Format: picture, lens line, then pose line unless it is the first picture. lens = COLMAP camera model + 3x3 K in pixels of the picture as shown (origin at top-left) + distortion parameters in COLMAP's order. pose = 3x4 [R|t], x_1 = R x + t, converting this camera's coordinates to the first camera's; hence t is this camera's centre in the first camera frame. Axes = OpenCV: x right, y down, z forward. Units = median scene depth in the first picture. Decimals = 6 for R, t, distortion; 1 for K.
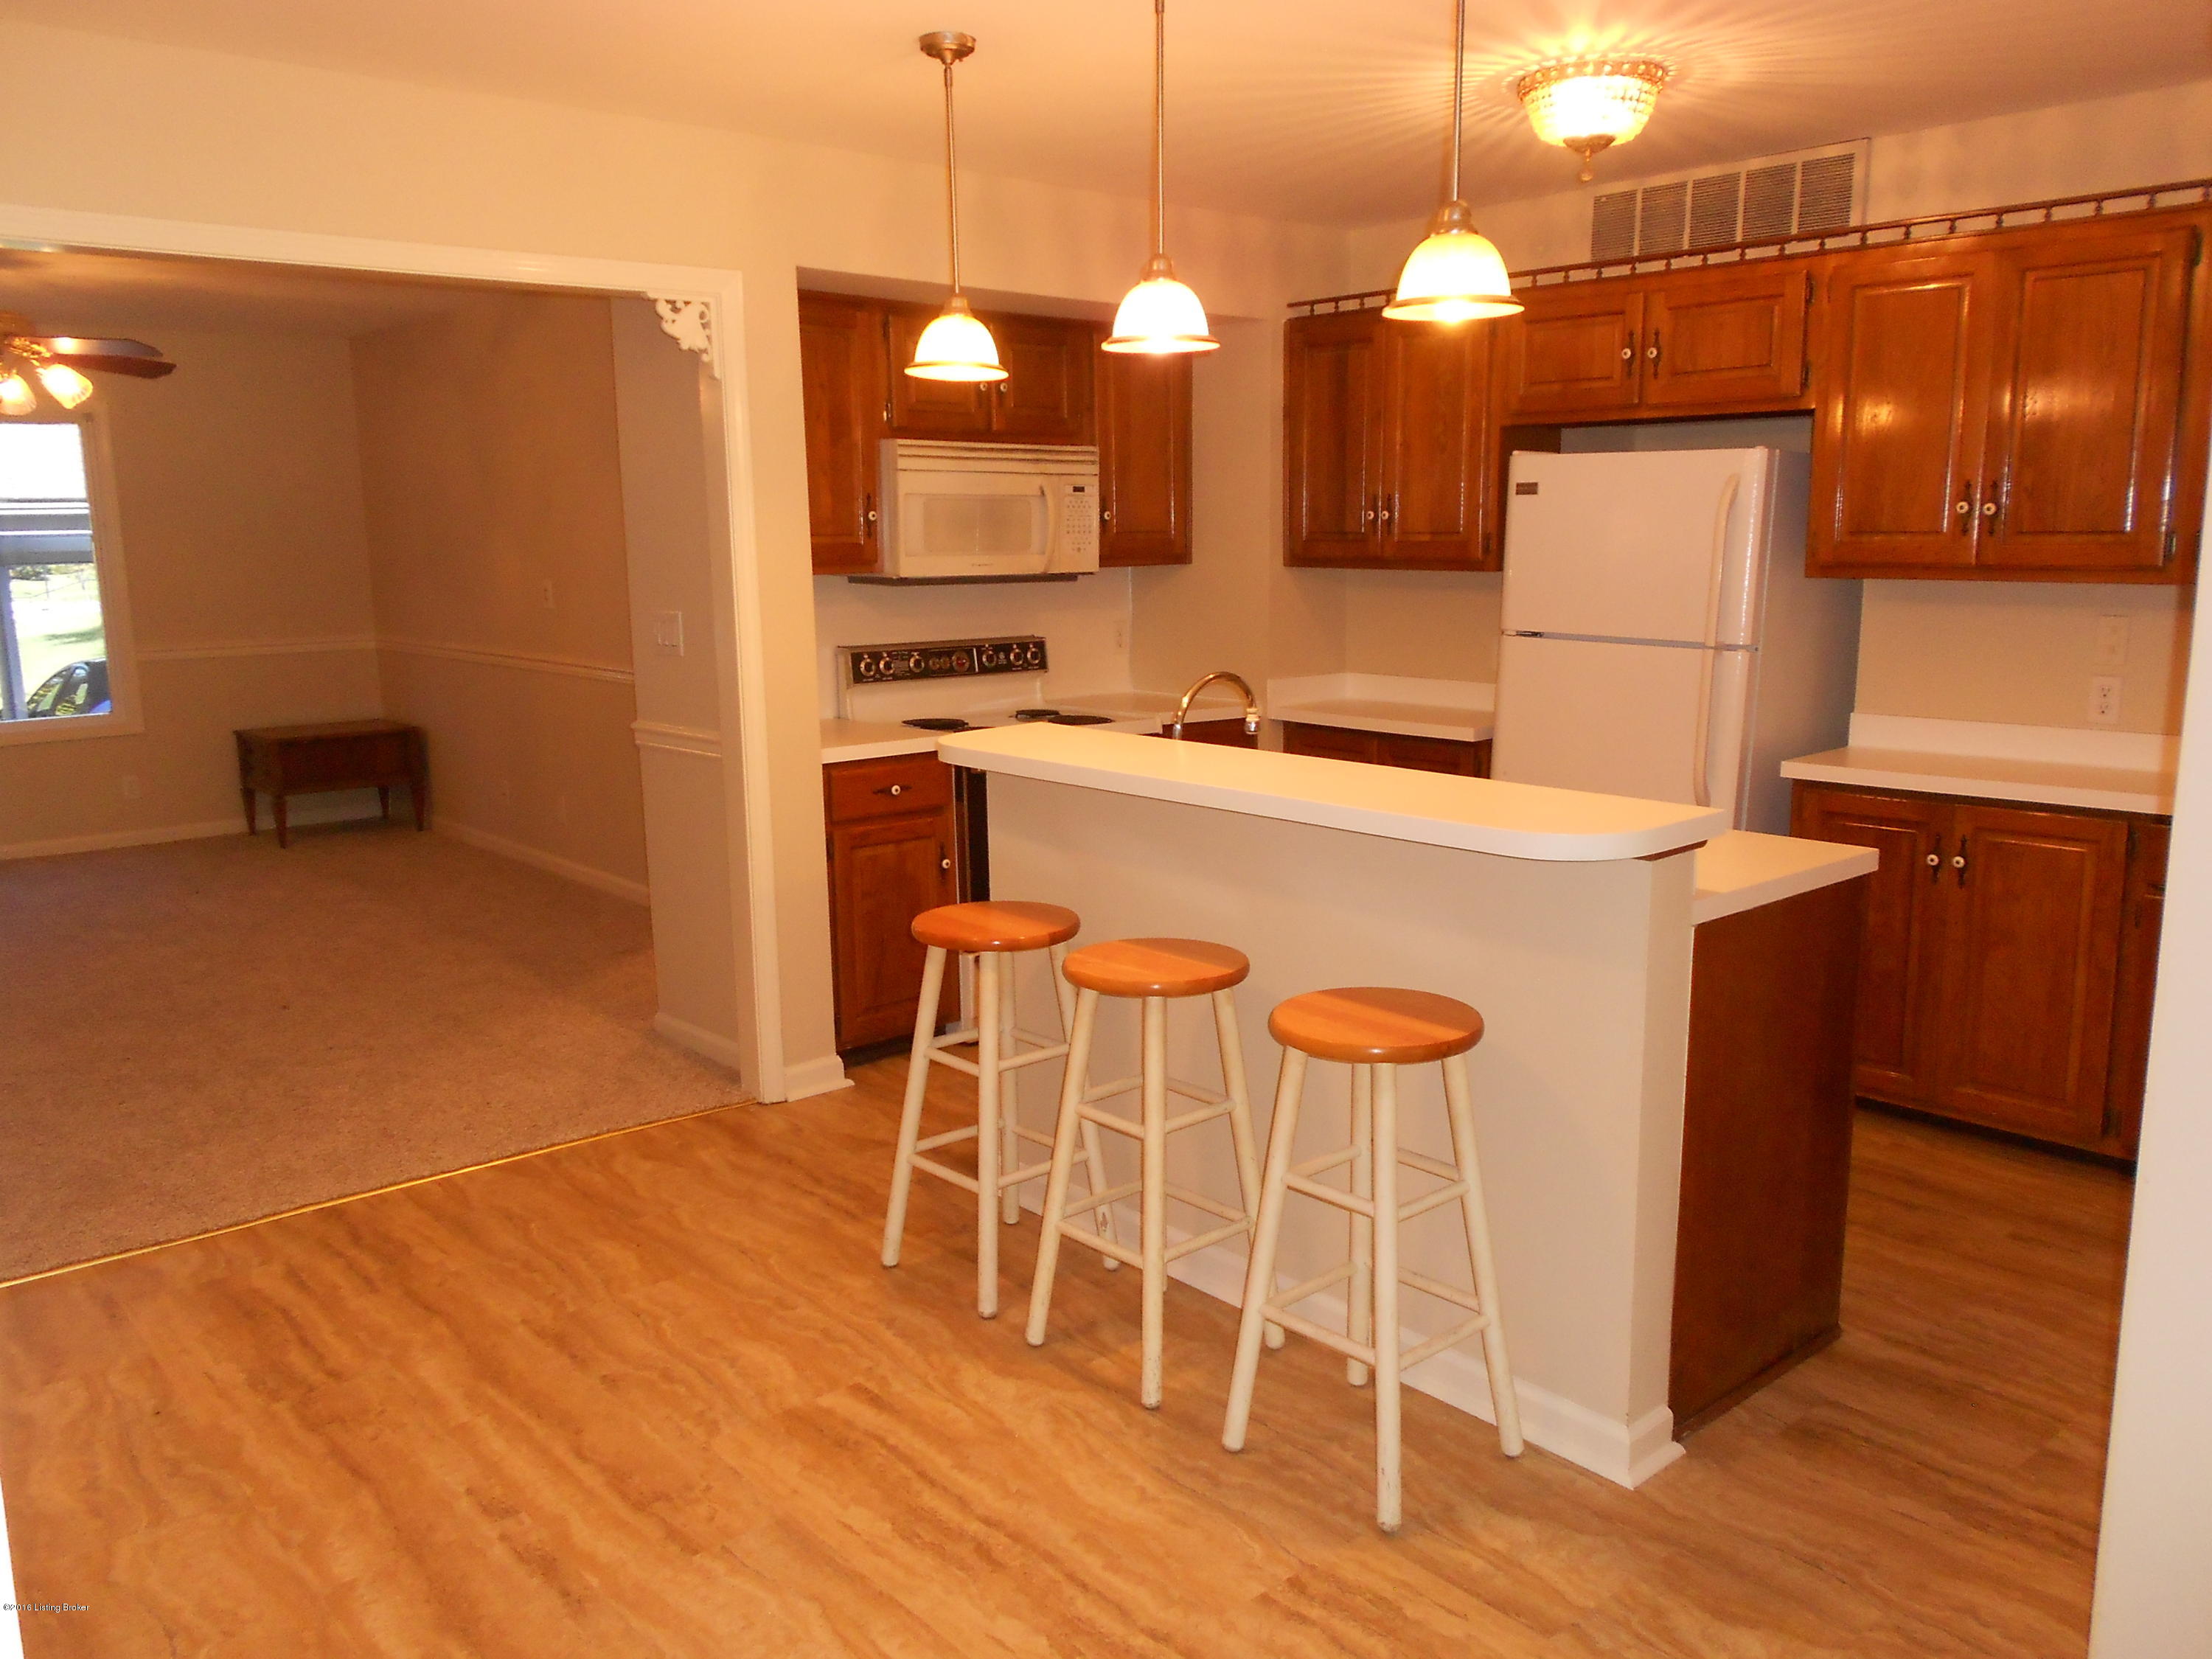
lens RADIAL K [[1660.4, 0, 1111.3], [0, 1660.4, 826.5], [0, 0, 1]] dist [0.006818, 0.005921]
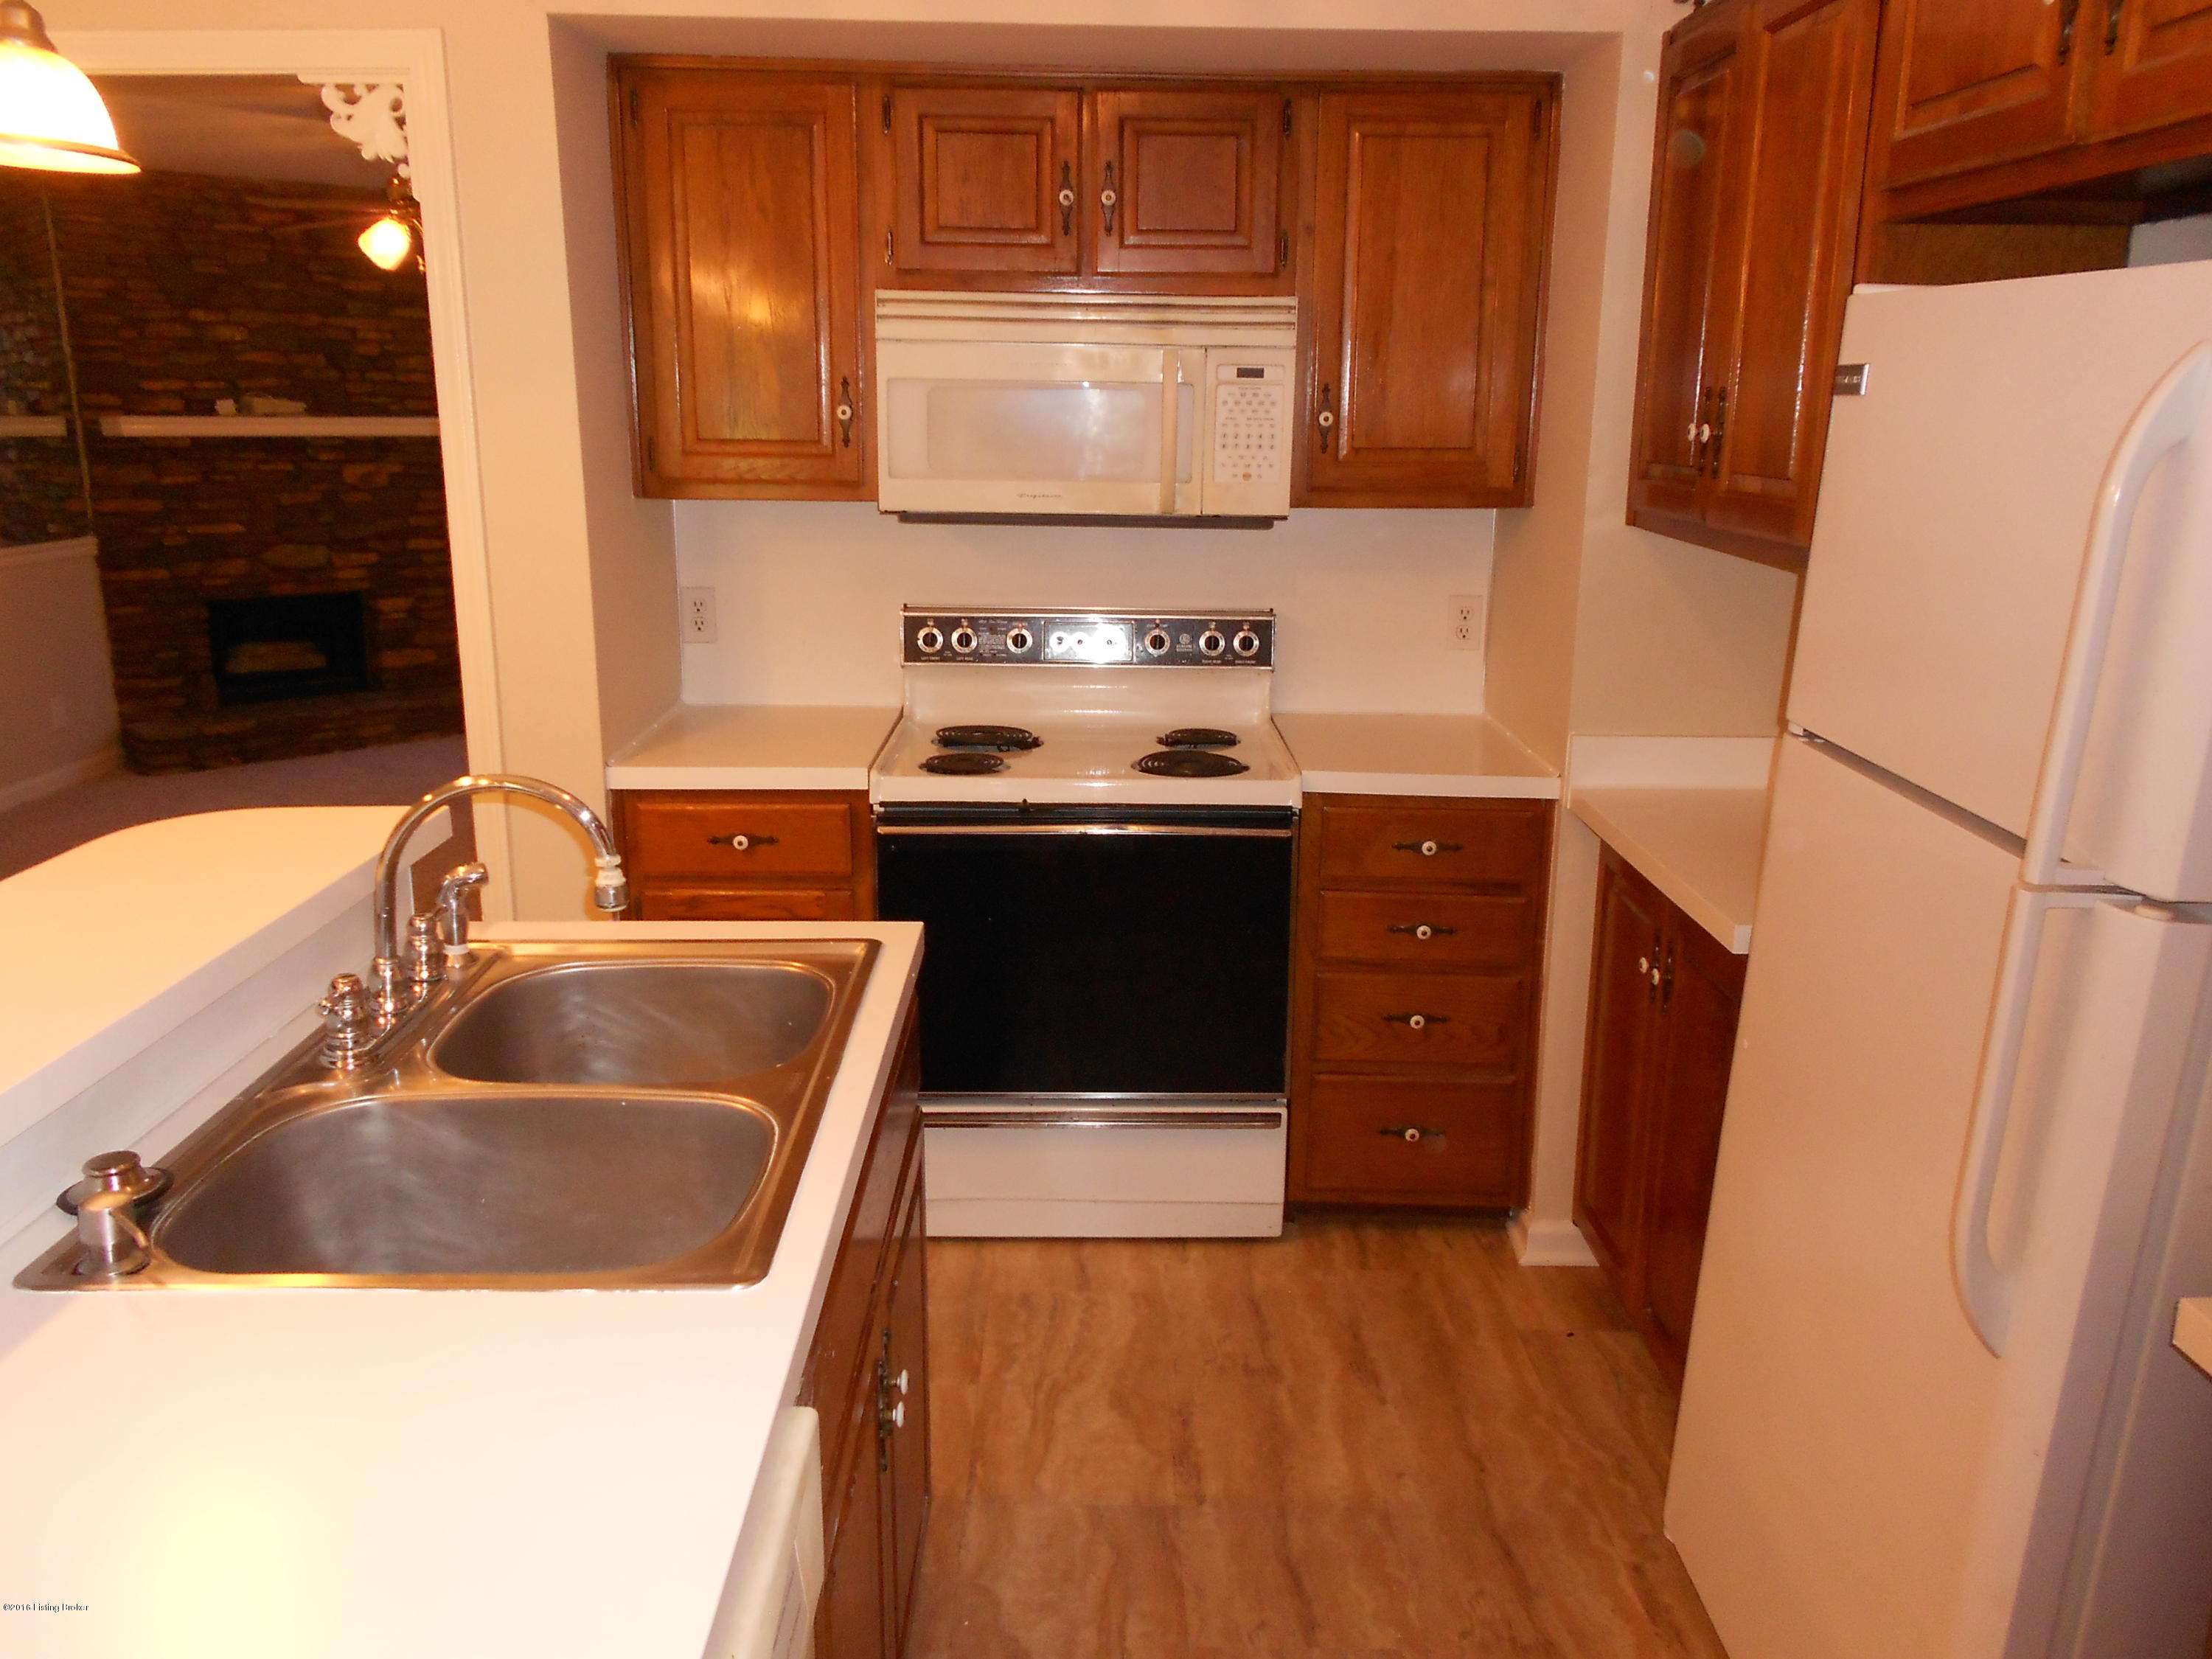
lens RADIAL K [[1660.4, 0, 1103.4], [0, 1660.4, 837.8], [0, 0, 1]] dist [0.006818, 0.005921]
pose [[0.758737, 0.179779, -0.626097, 0.363223], [-0.130481, 0.983626, 0.124318, -0.116060], [0.638195, -0.012631, 0.769771, 0.553110]]
